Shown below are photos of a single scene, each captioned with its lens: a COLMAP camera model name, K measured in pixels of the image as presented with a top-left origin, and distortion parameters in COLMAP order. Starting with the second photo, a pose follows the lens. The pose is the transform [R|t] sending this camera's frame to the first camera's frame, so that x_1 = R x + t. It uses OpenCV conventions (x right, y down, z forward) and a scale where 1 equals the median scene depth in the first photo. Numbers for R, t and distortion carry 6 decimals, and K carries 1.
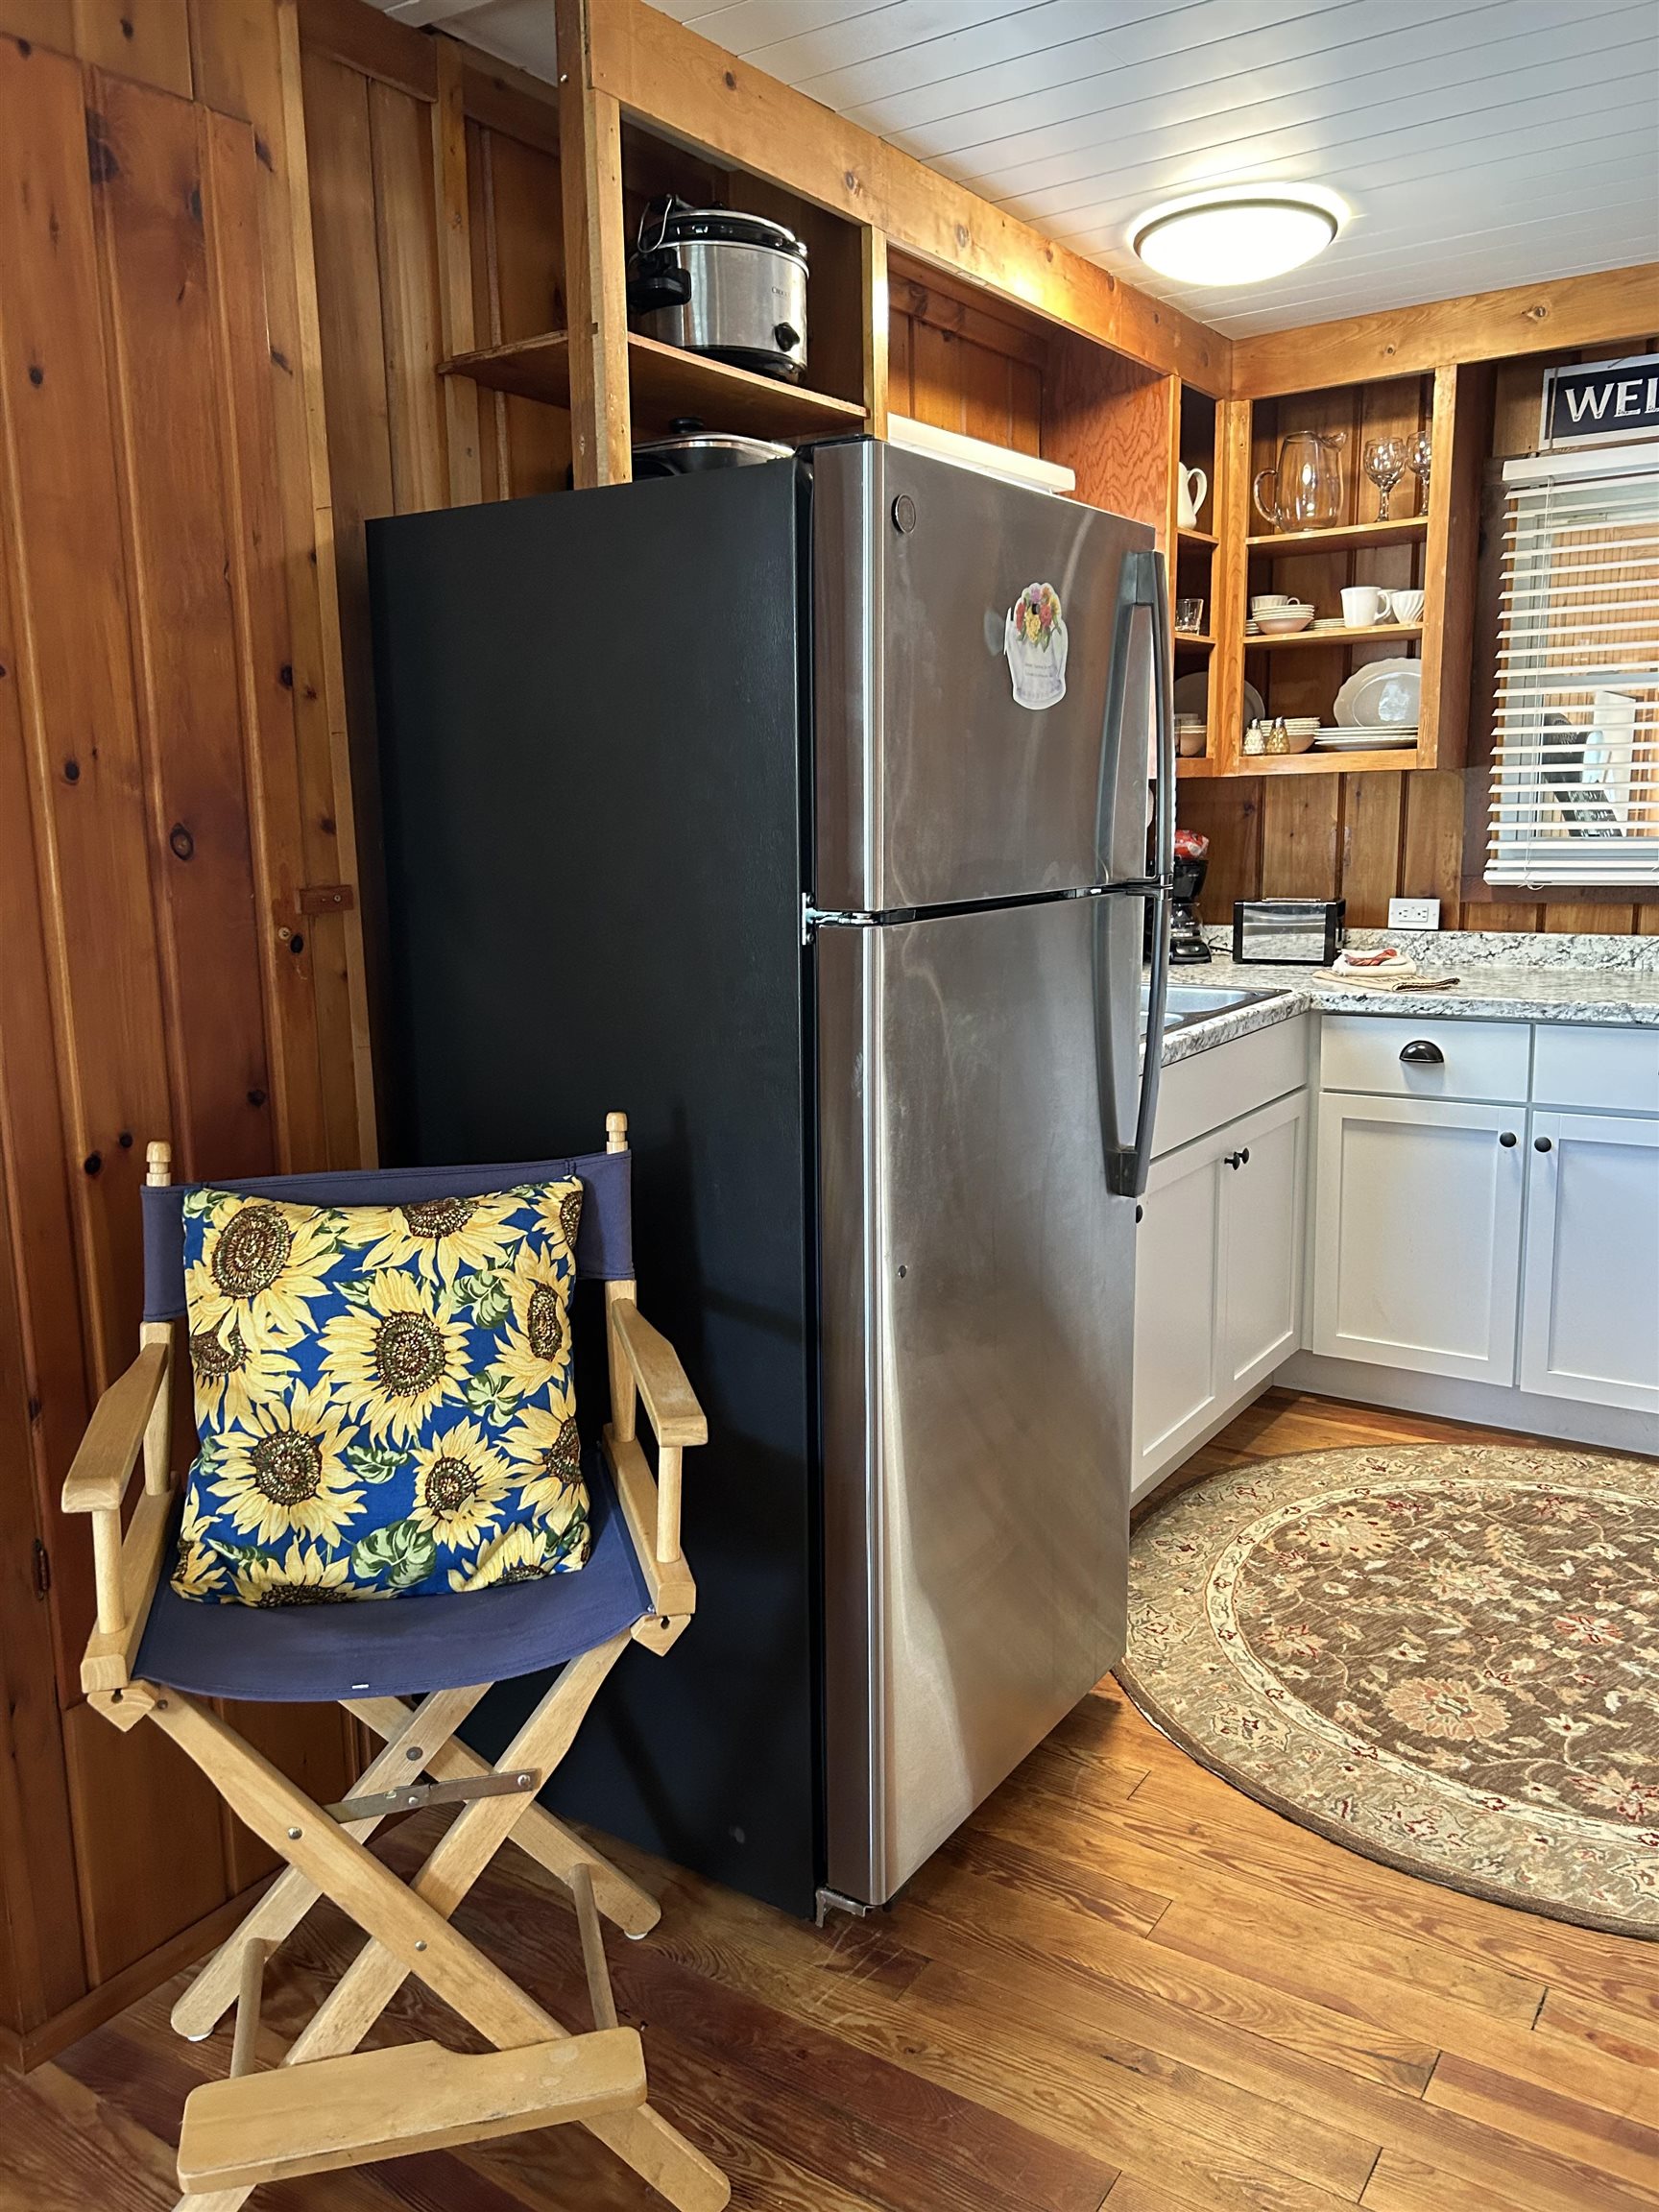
lens RADIAL K [[1681.6, 0, 808.7], [0, 1681.6, 1088.9], [0, 0, 1]] dist [0.047126, -0.051212]
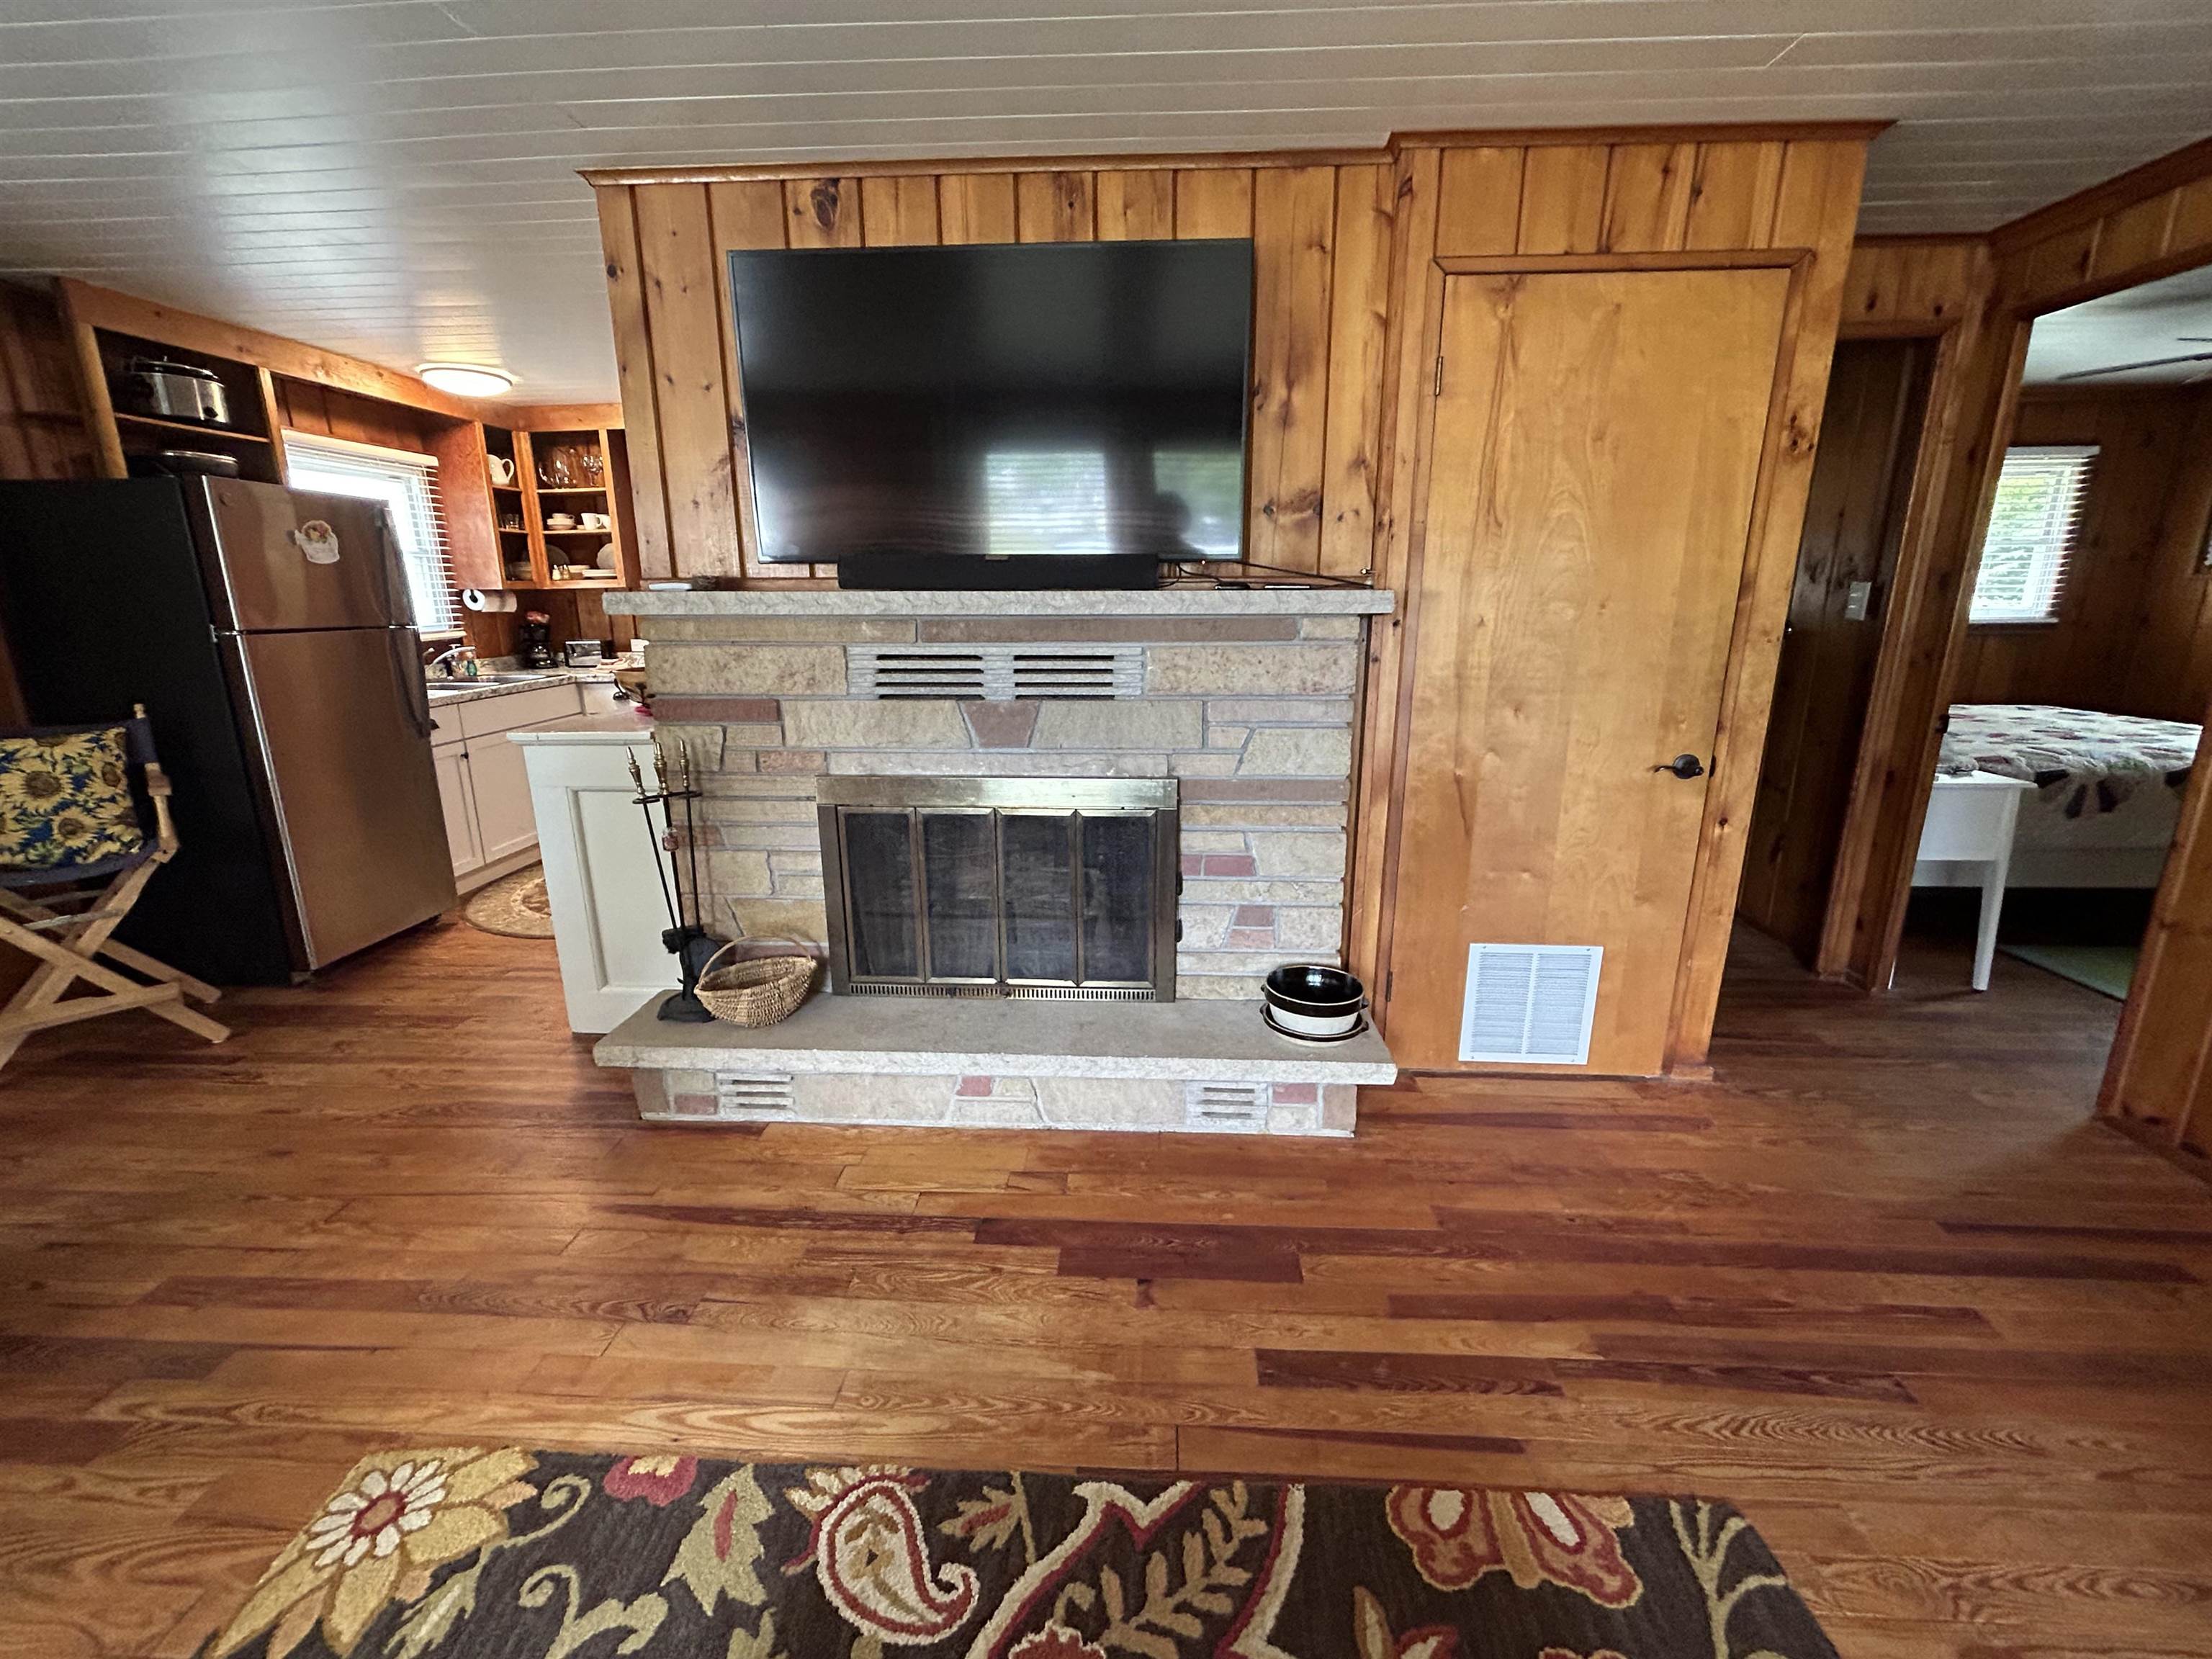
lens RADIAL K [[940.6, 0, 1108.2], [0, 940.6, 828.7], [0, 0, 1]] dist [-0.001636, 0.001599]
pose [[0.855507, -0.115089, 0.504839, 0.278116], [0.082123, 0.992803, 0.087164, 0.132164], [-0.511237, -0.033111, 0.858802, -0.732901]]
